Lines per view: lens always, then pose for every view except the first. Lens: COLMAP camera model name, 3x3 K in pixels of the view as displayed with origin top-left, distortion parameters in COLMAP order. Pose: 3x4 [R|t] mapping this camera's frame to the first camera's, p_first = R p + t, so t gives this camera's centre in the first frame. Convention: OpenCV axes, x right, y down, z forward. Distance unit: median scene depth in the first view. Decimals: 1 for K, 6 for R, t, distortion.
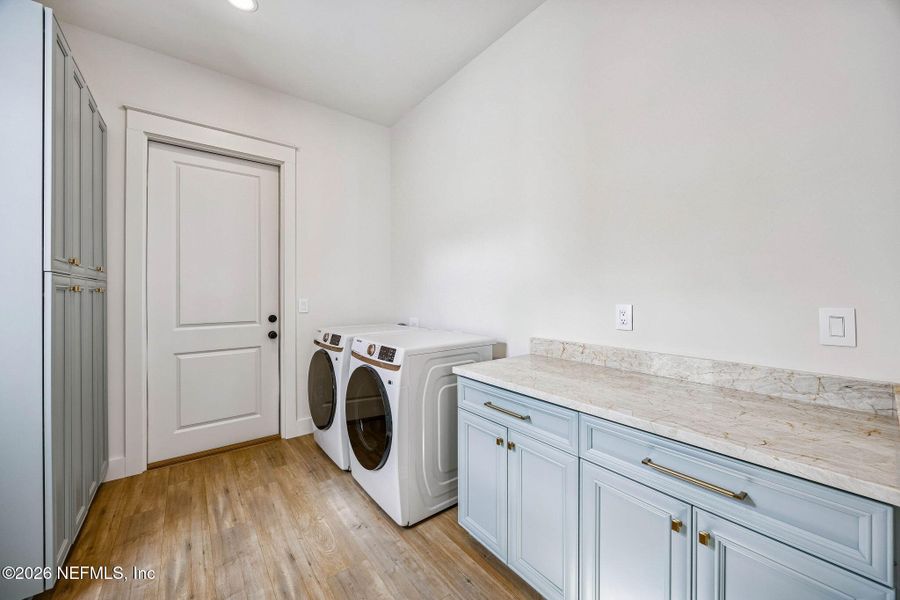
lens RADIAL K [[342.4, 0, 447.6], [0, 342.4, 296.9], [0, 0, 1]] dist [-0.000353, 0.000089]
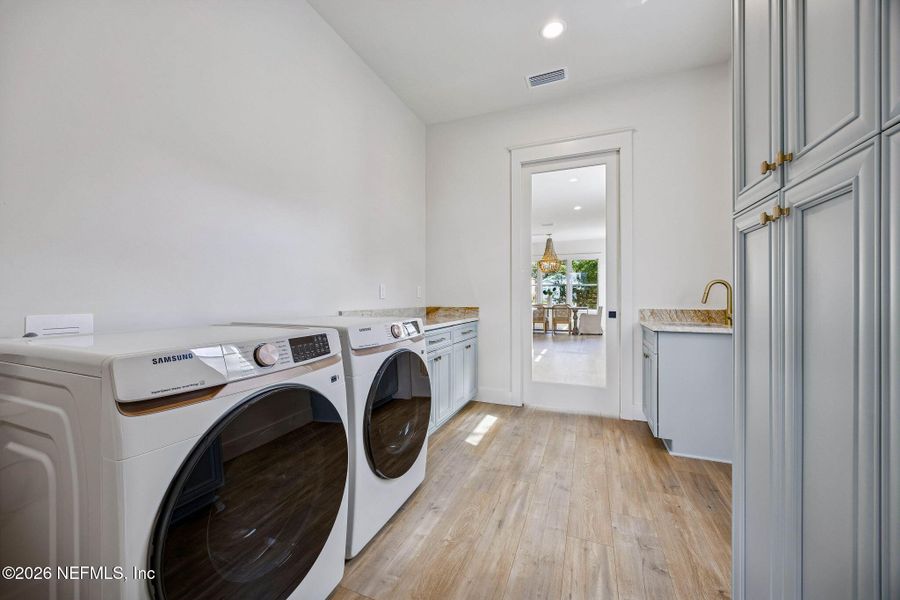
lens RADIAL K [[342.4, 0, 447.6], [0, 342.4, 296.9], [0, 0, 1]] dist [-0.000353, 0.000089]
pose [[-0.501118, 0.001319, 0.865378, -1.156370], [0.005902, 0.999981, 0.001894, 0.079808], [-0.865359, 0.006057, -0.501116, 1.510619]]
